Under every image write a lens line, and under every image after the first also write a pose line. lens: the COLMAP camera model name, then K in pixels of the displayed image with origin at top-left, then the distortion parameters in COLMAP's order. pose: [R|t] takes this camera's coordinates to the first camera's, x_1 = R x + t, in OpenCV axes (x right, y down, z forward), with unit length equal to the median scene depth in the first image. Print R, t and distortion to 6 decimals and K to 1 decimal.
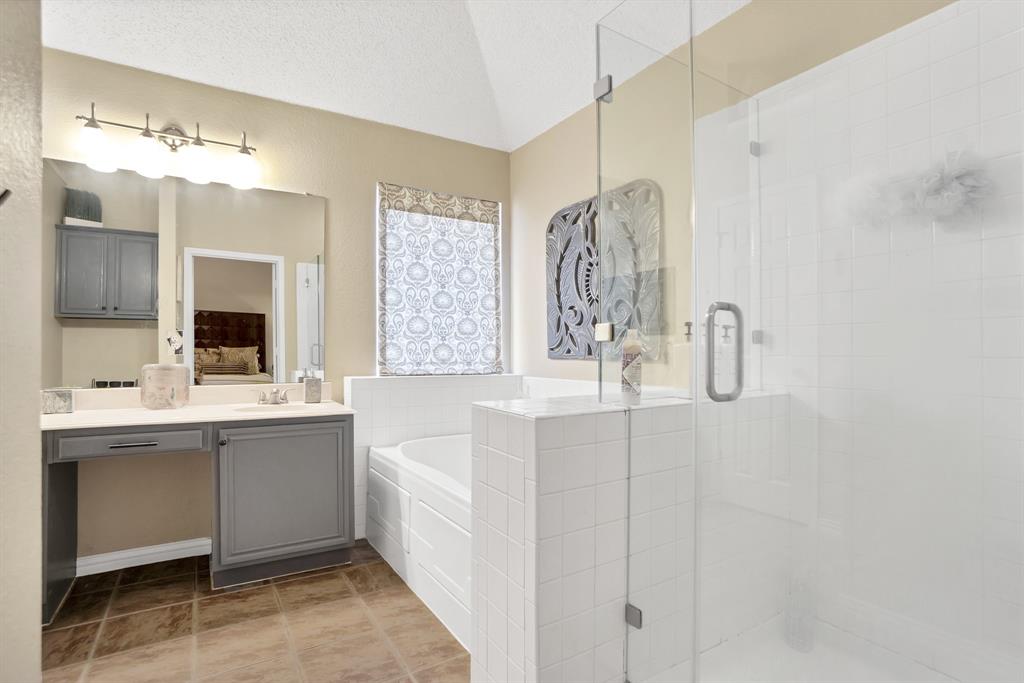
lens RADIAL K [[501.6, 0, 522.1], [0, 501.6, 352.6], [0, 0, 1]] dist [-0.039156, 0.014036]
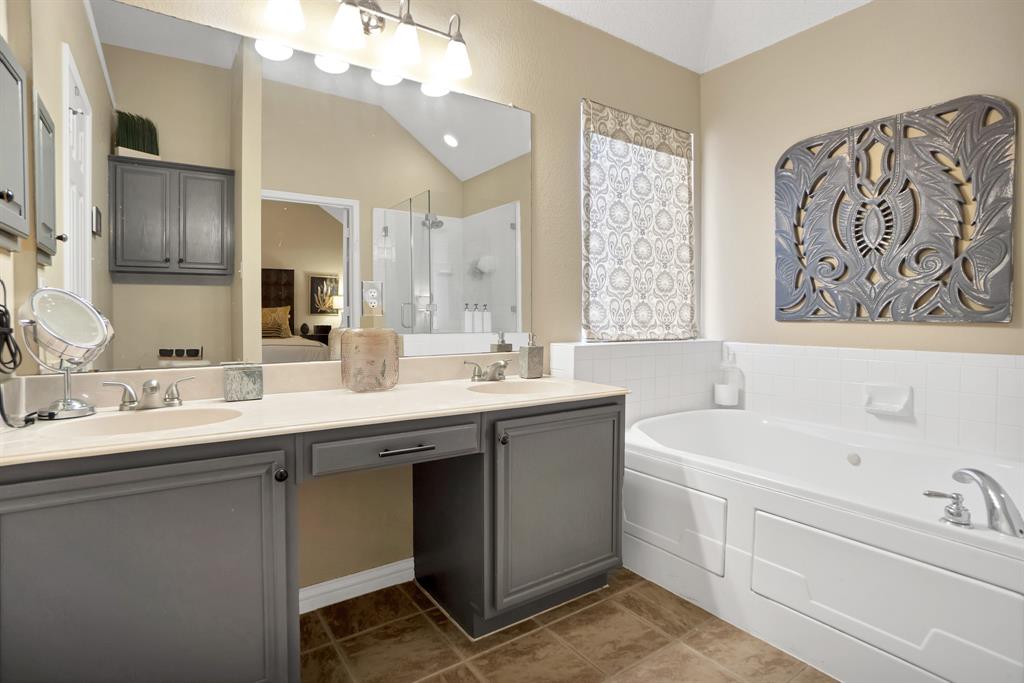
lens RADIAL K [[501.6, 0, 516.0], [0, 501.6, 329.3], [0, 0, 1]] dist [-0.039156, 0.014036]
pose [[0.998677, -0.000978, 0.051405, -0.434309], [-0.000511, 0.999581, 0.028940, 0.002570], [-0.051412, -0.028928, 0.998258, 0.205161]]
